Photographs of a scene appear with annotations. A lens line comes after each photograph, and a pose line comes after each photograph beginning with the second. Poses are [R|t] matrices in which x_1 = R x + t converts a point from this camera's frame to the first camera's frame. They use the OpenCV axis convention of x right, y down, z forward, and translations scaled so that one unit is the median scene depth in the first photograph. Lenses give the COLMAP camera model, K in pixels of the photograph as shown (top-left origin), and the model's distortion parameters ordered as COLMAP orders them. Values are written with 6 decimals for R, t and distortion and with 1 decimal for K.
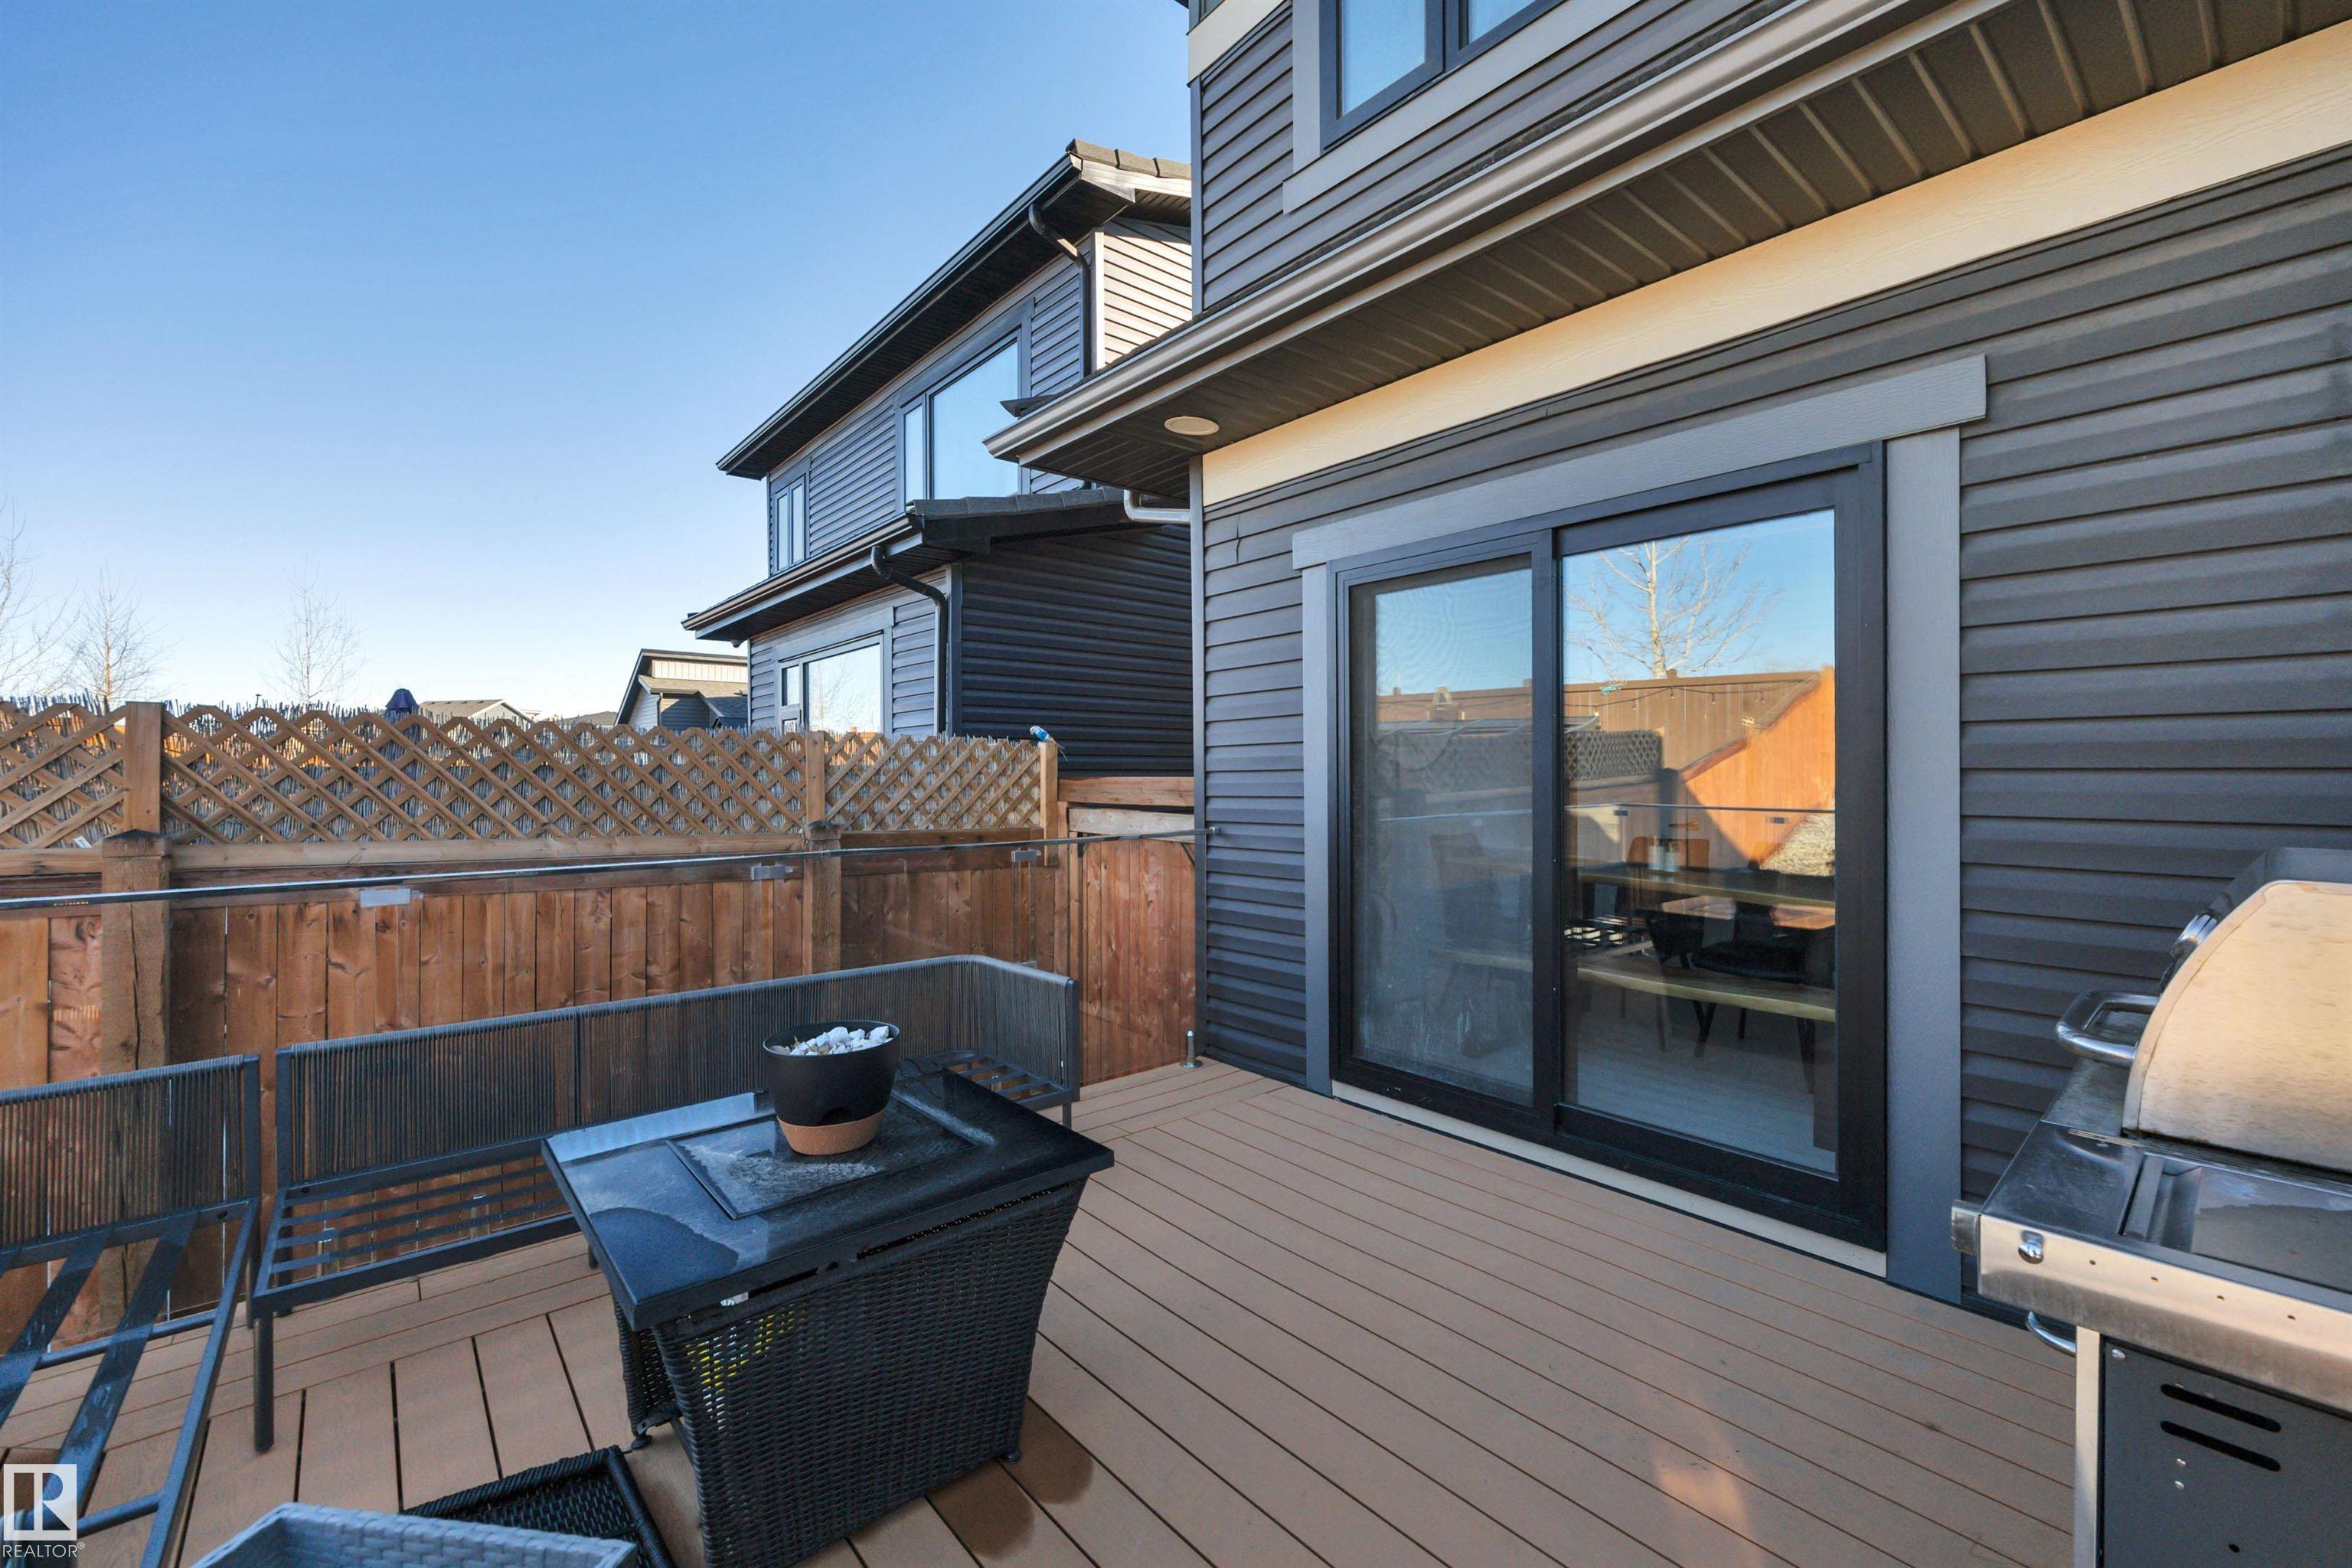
lens RADIAL K [[972.6, 0, 1182.2], [0, 972.6, 792.7], [0, 0, 1]] dist [-0.001260, -0.000170]
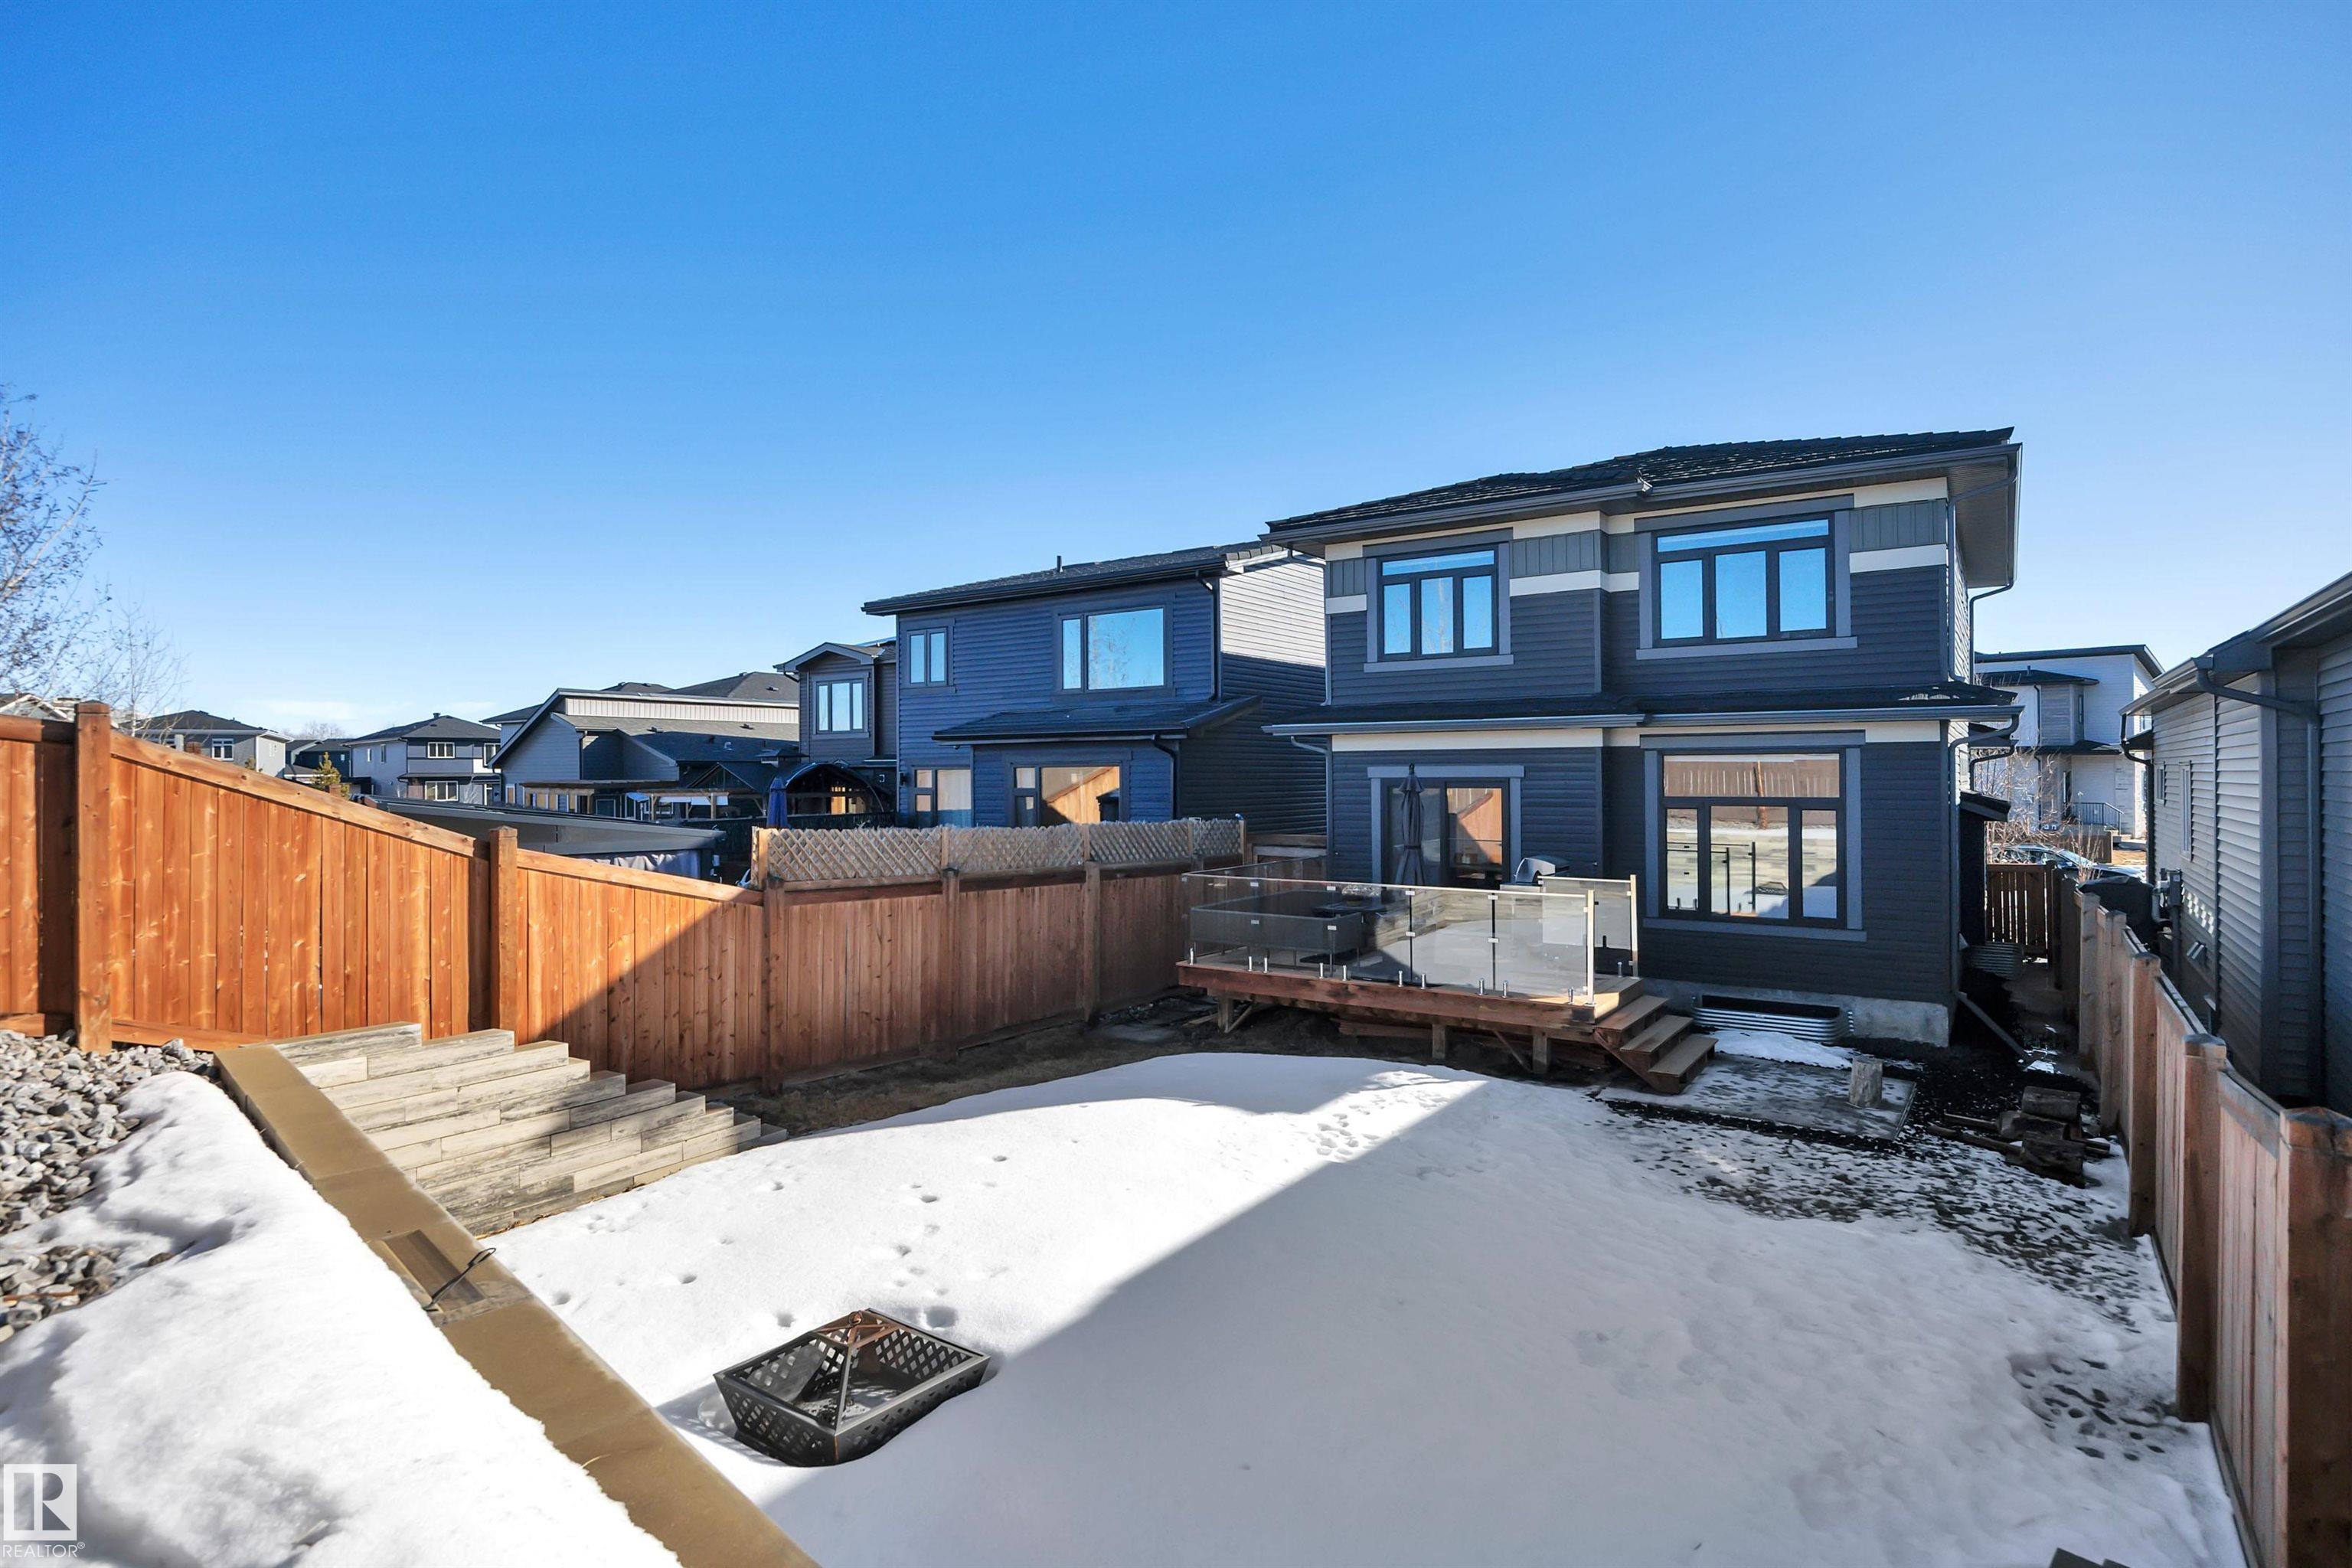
lens RADIAL K [[1201.7, 0, 1184.6], [0, 1201.7, 765.5], [0, 0, 1]] dist [-0.011812, 0.000564]
pose [[0.963833, 0.003581, 0.266483, -1.122833], [0.004277, 0.999573, -0.028904, -0.105074], [-0.266473, 0.028999, 0.963406, -1.991942]]
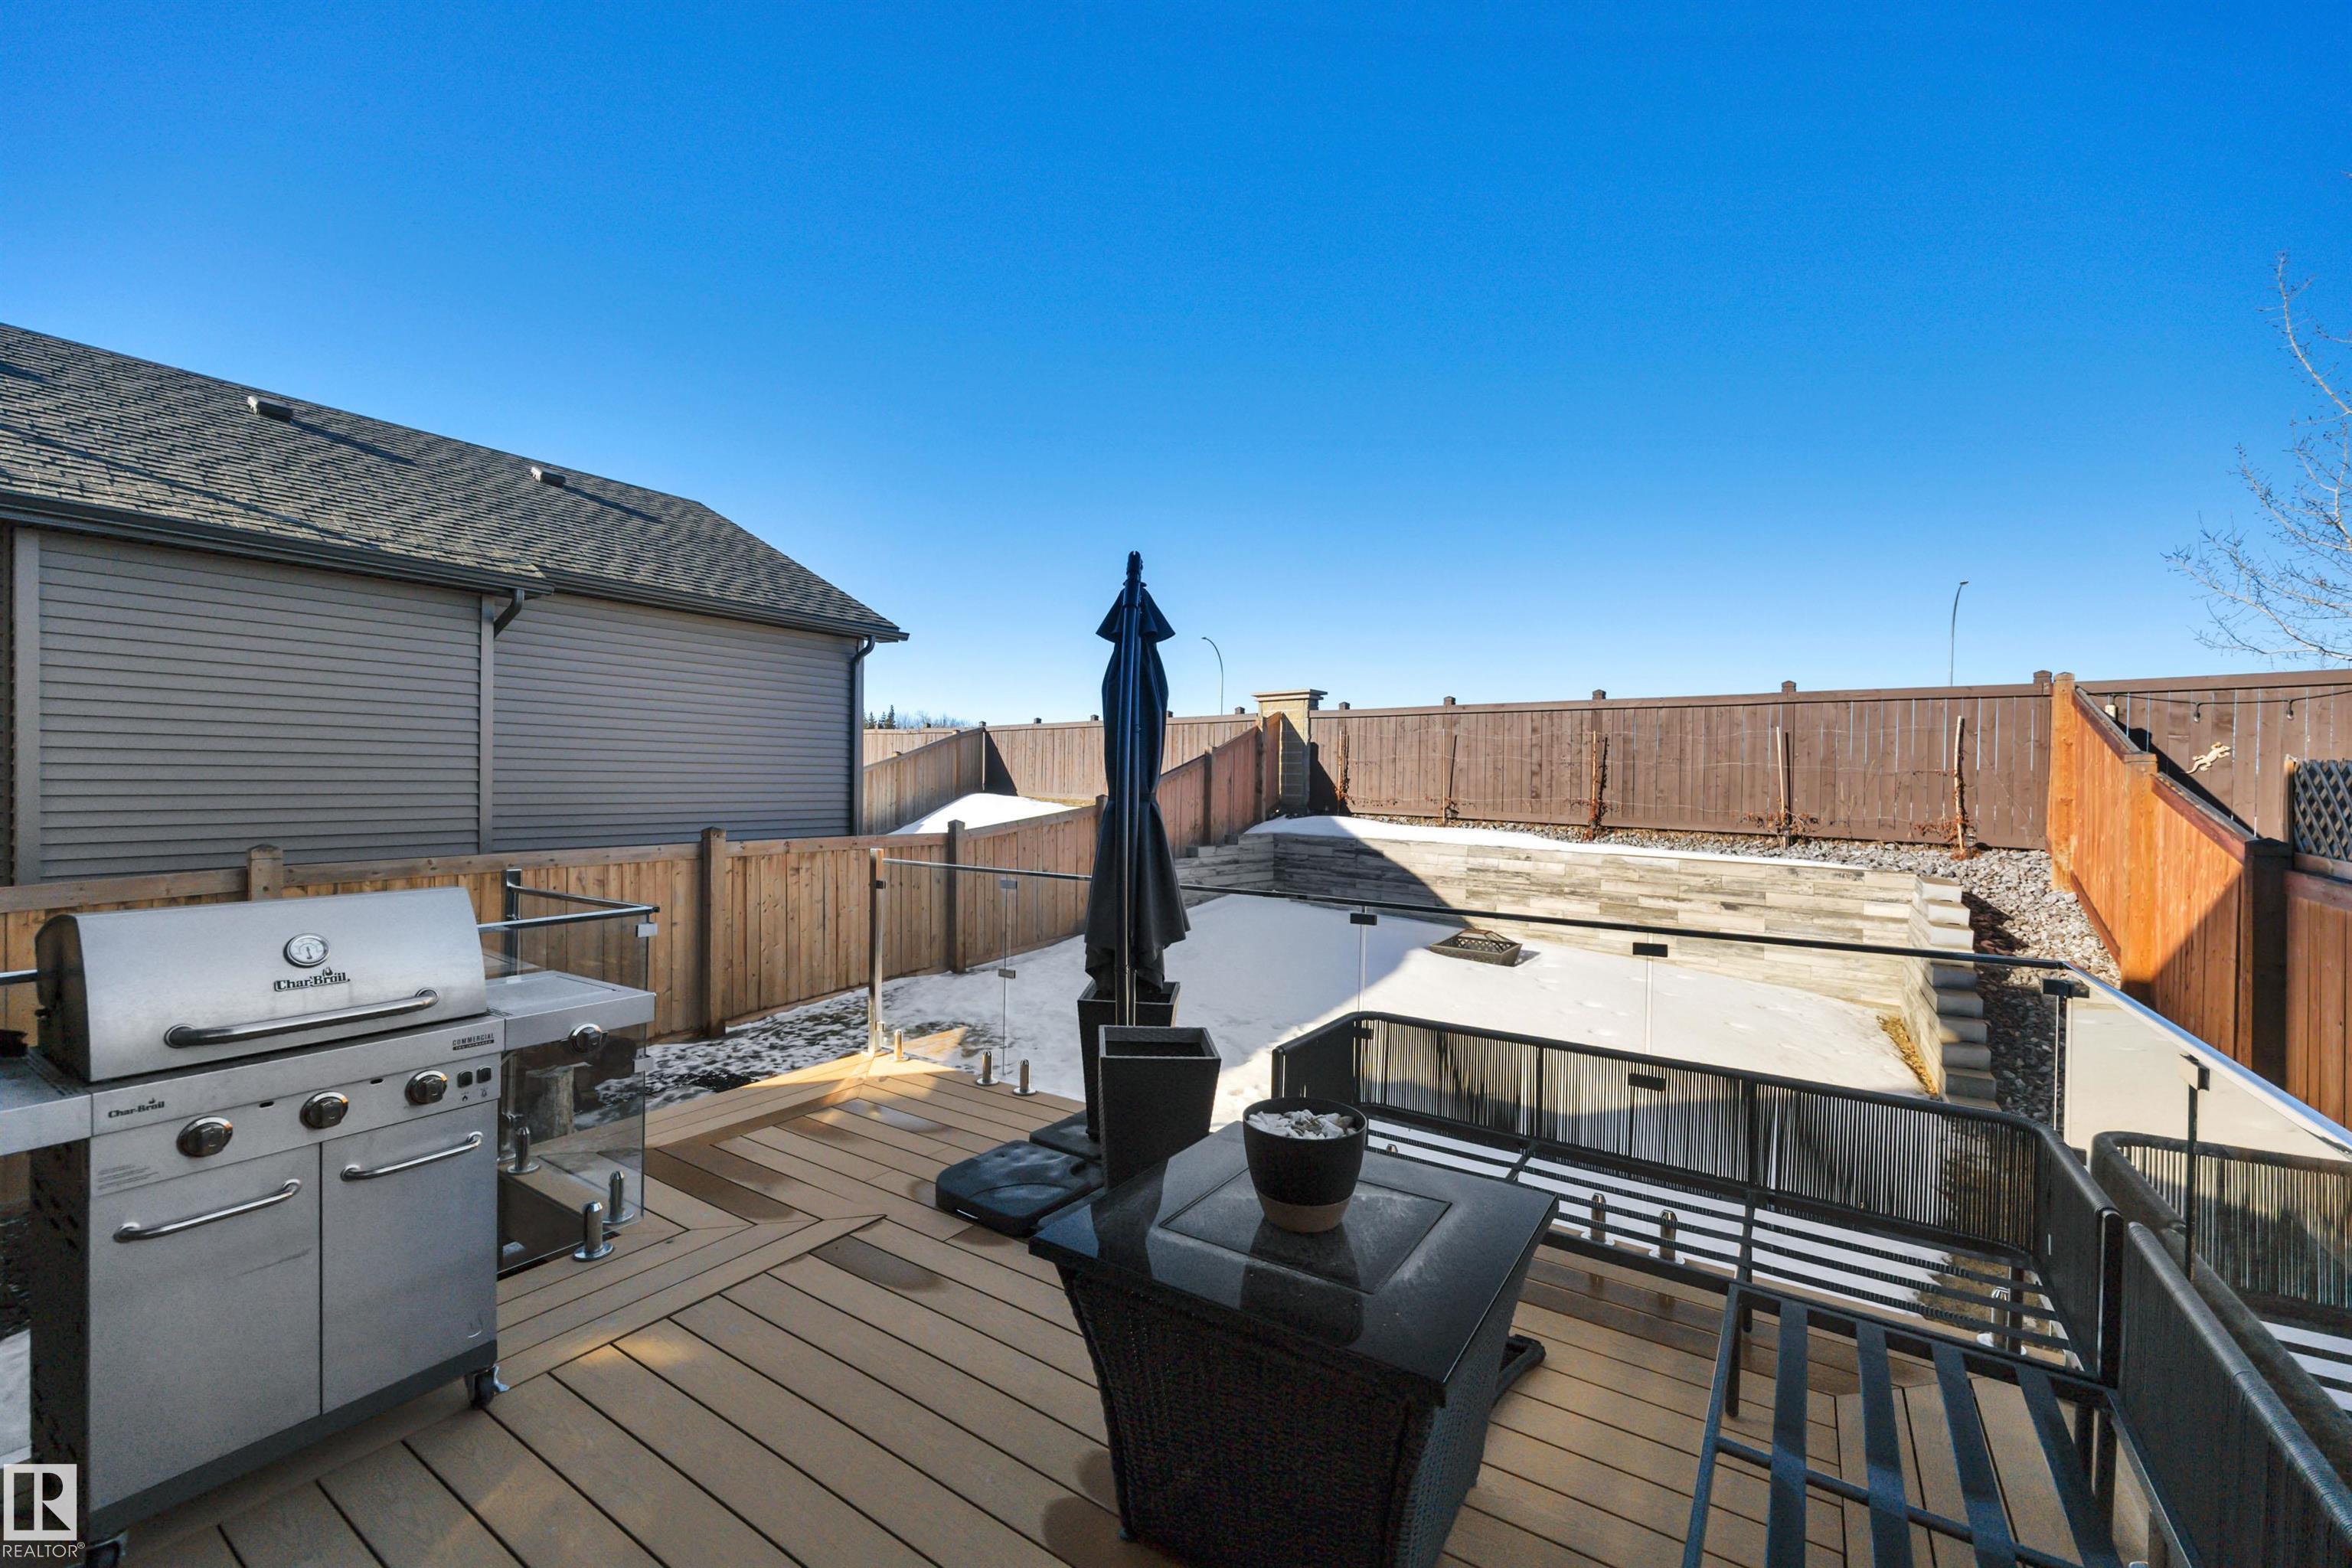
lens RADIAL K [[944.4, 0, 1176.0], [0, 944.4, 784.0], [0, 0, 1]] dist [-0.001859, -0.000137]
pose [[-0.959326, -0.007171, -0.282208, 0.015382], [-0.015950, 0.999457, 0.028824, -0.047780], [0.281848, 0.032153, -0.958920, 0.633075]]
